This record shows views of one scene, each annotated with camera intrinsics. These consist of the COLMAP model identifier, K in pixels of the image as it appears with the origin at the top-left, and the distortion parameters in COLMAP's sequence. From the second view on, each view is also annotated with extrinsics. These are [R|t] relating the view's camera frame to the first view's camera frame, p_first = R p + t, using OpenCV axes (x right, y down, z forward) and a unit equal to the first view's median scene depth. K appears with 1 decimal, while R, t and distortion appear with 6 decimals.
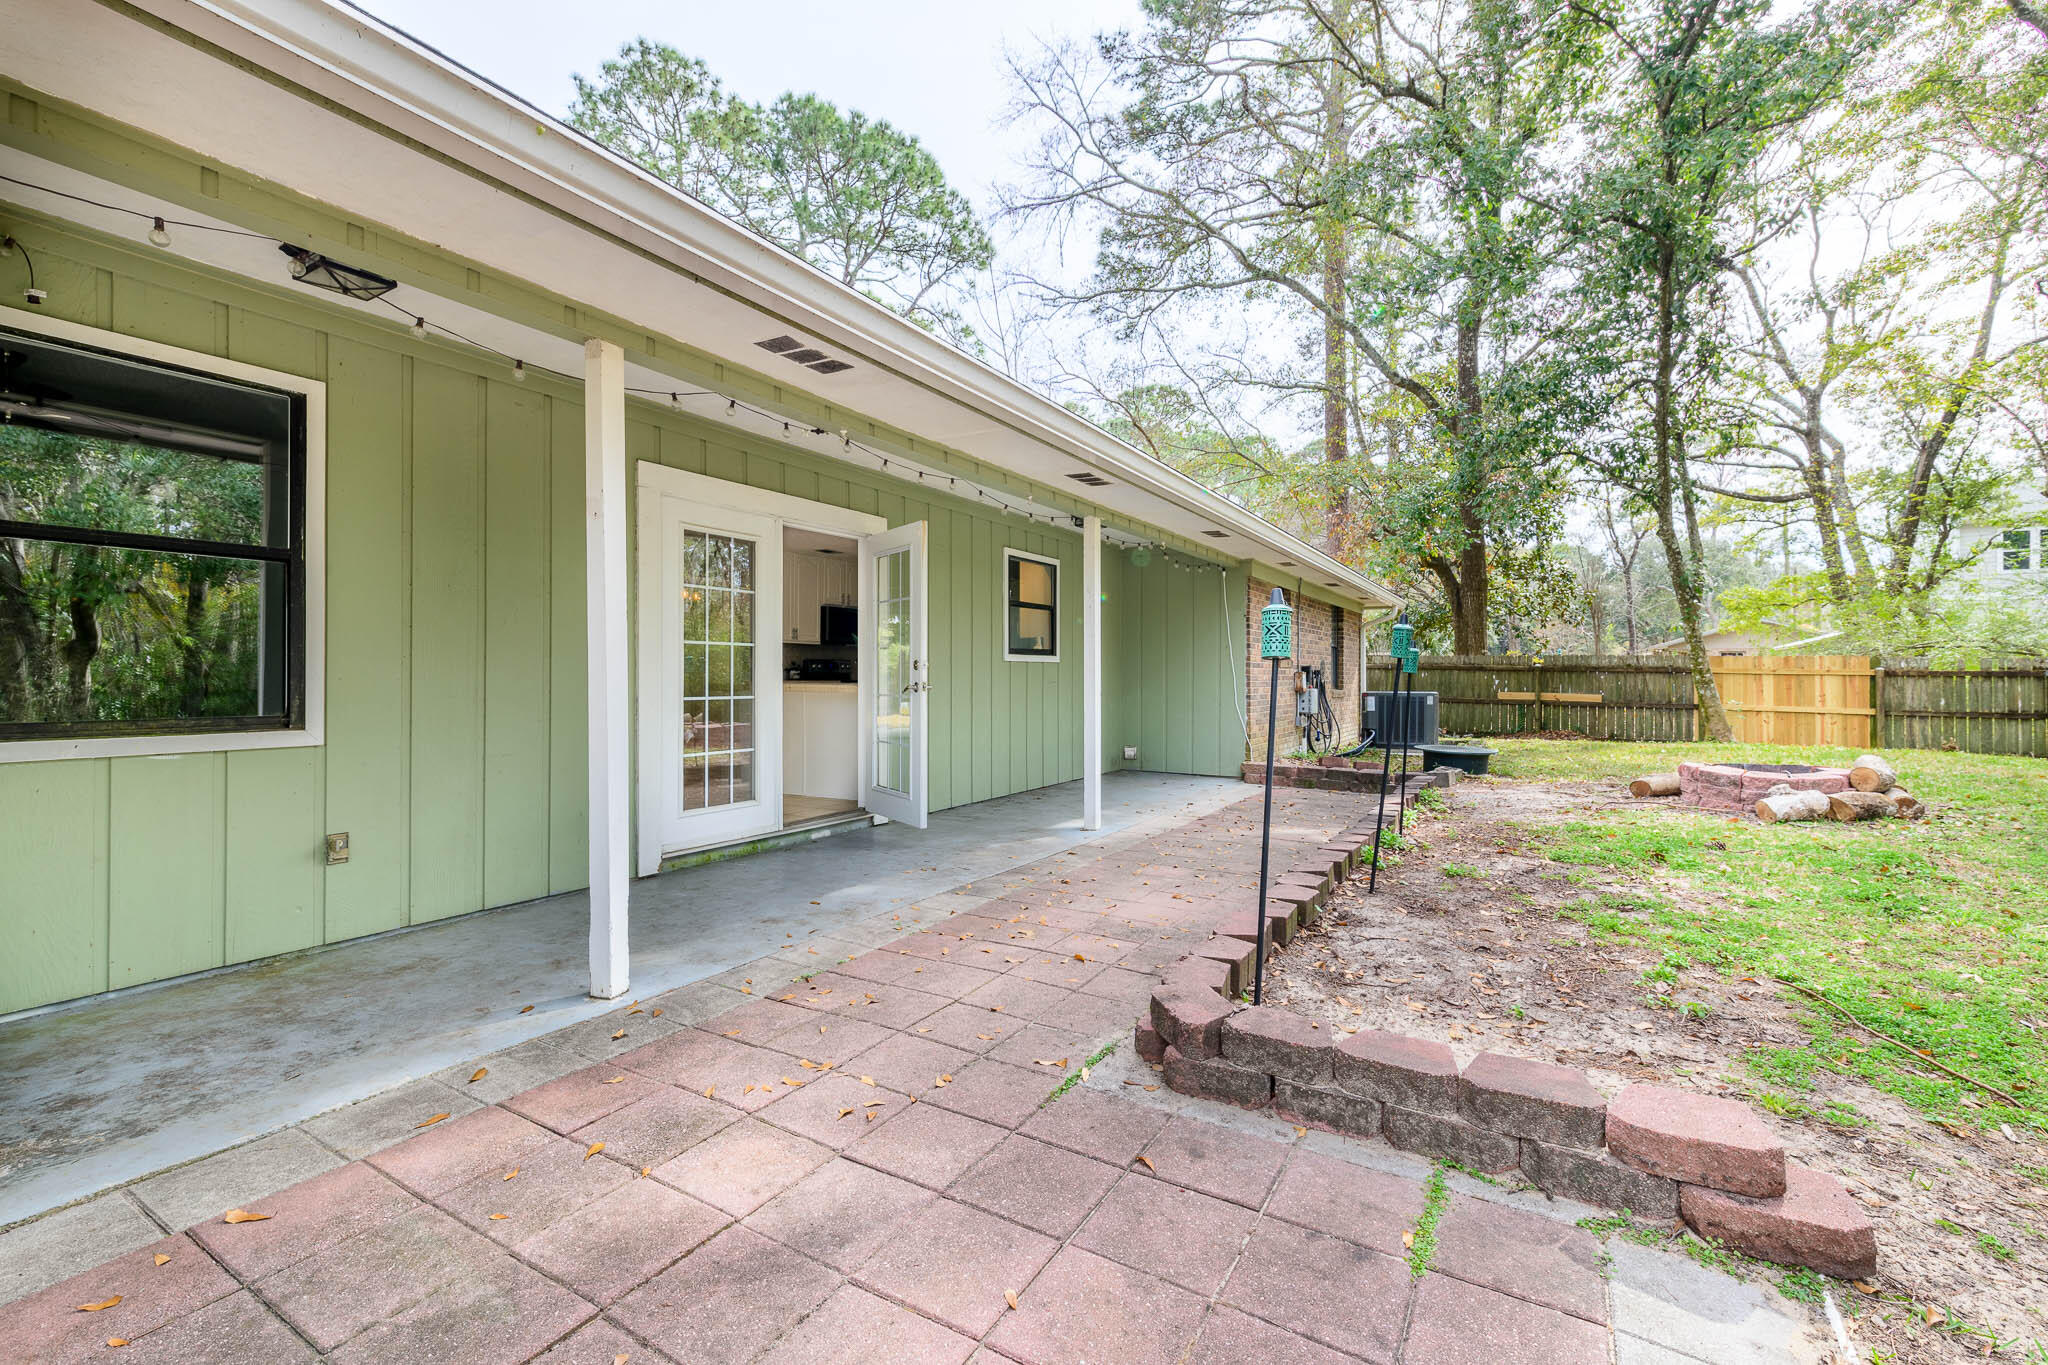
lens RADIAL K [[907.0, 0, 1019.9], [0, 907.0, 677.8], [0, 0, 1]] dist [0.000689, 0.000275]
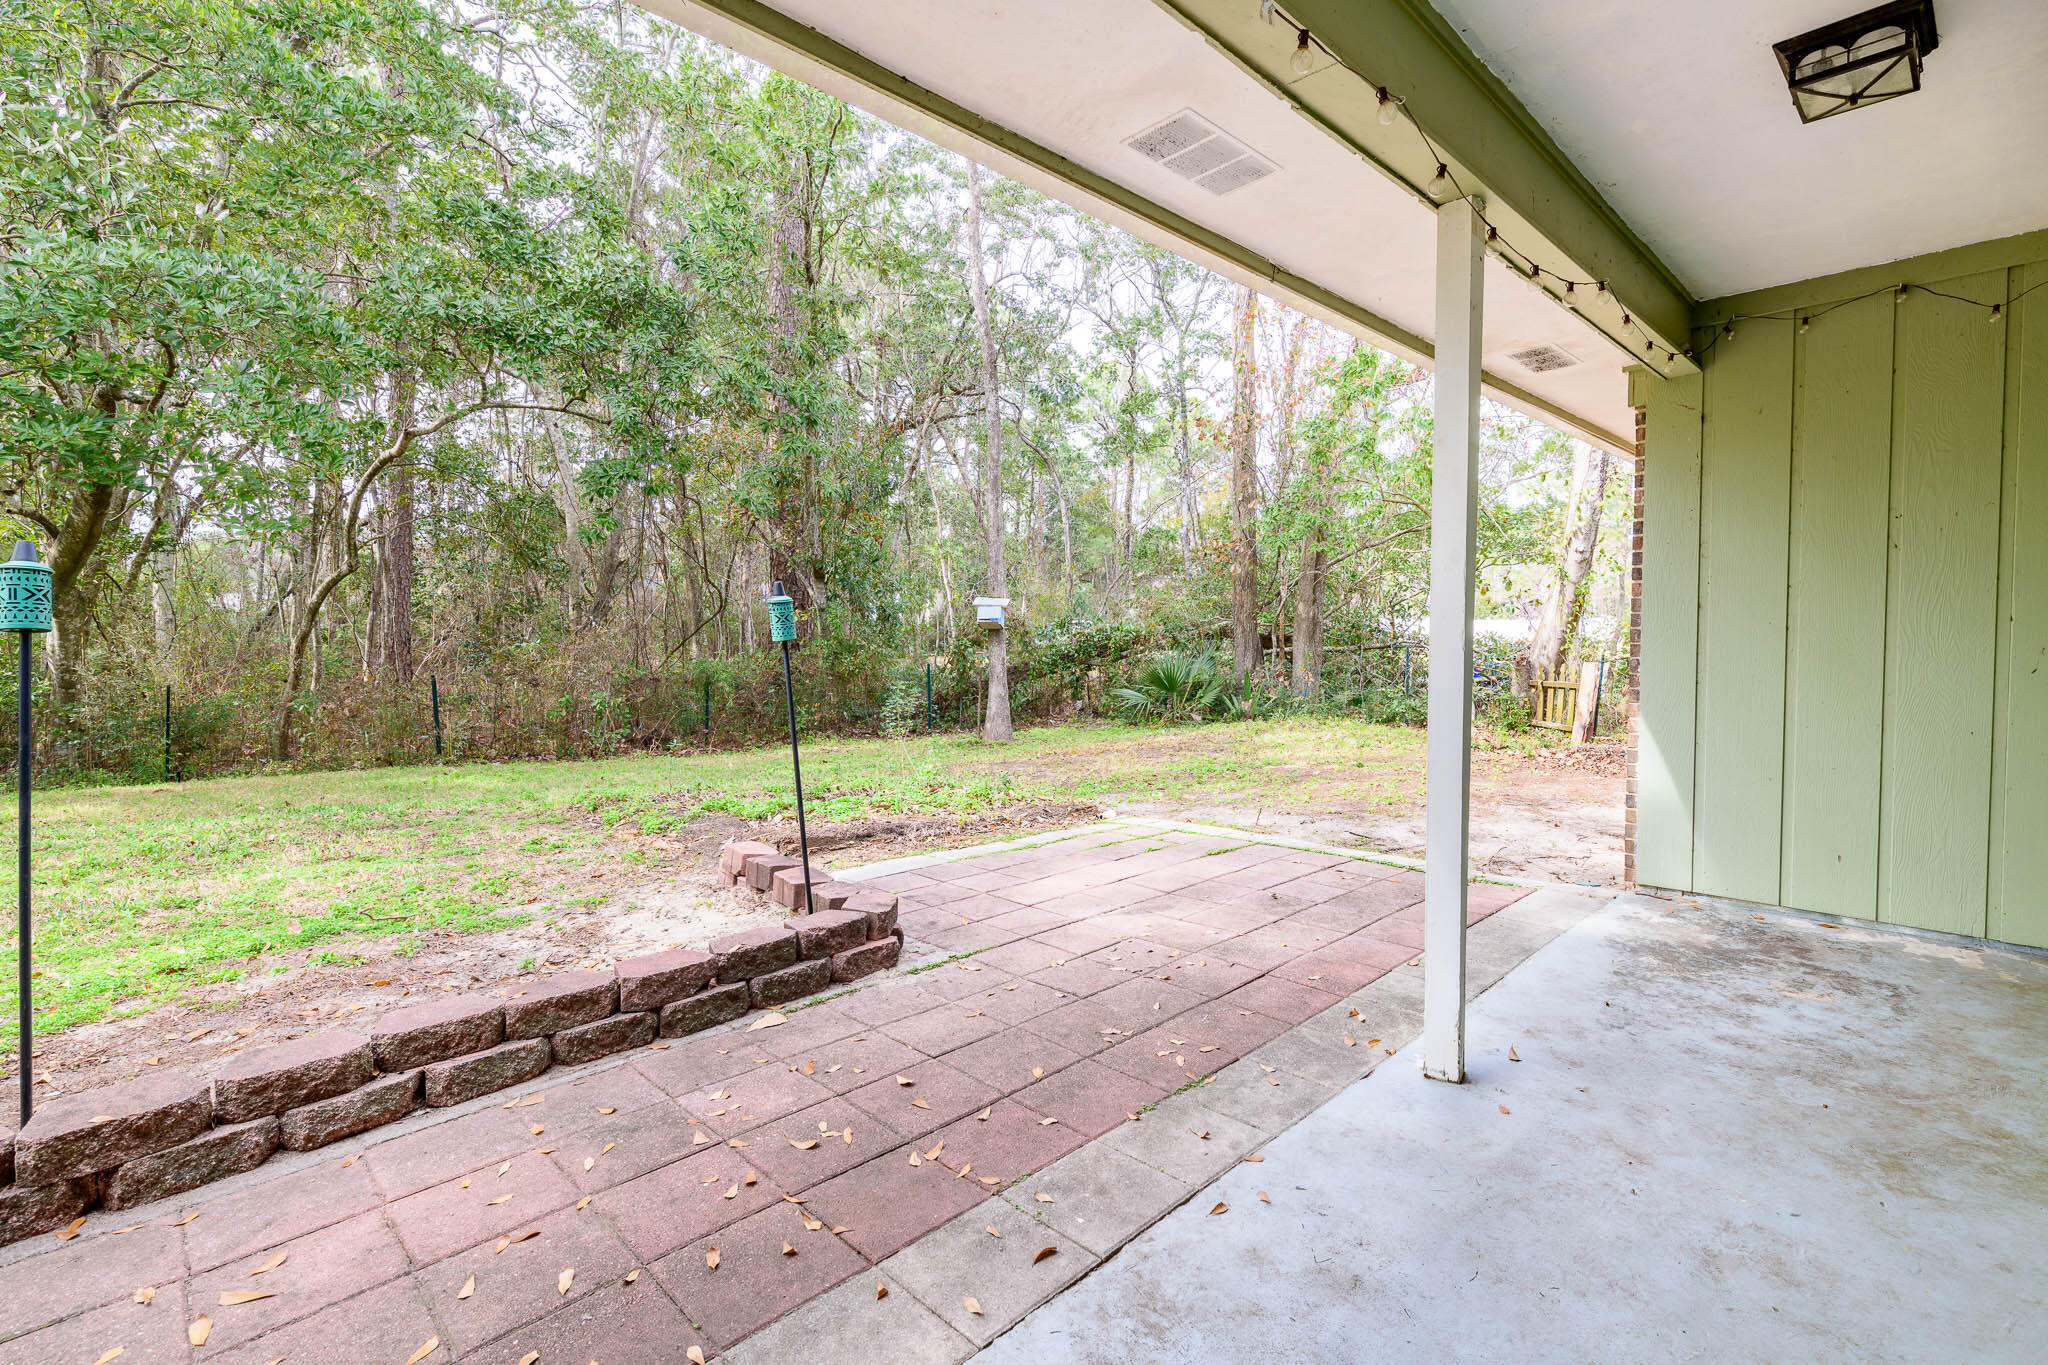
lens RADIAL K [[962.4, 0, 1022.7], [0, 962.4, 656.8], [0, 0, 1]] dist [-0.026118, -0.000051]
pose [[-0.962542, -0.001407, 0.271128, -0.372426], [0.004076, 0.999798, 0.019660, -0.023801], [-0.271101, 0.020028, -0.962342, 2.122146]]
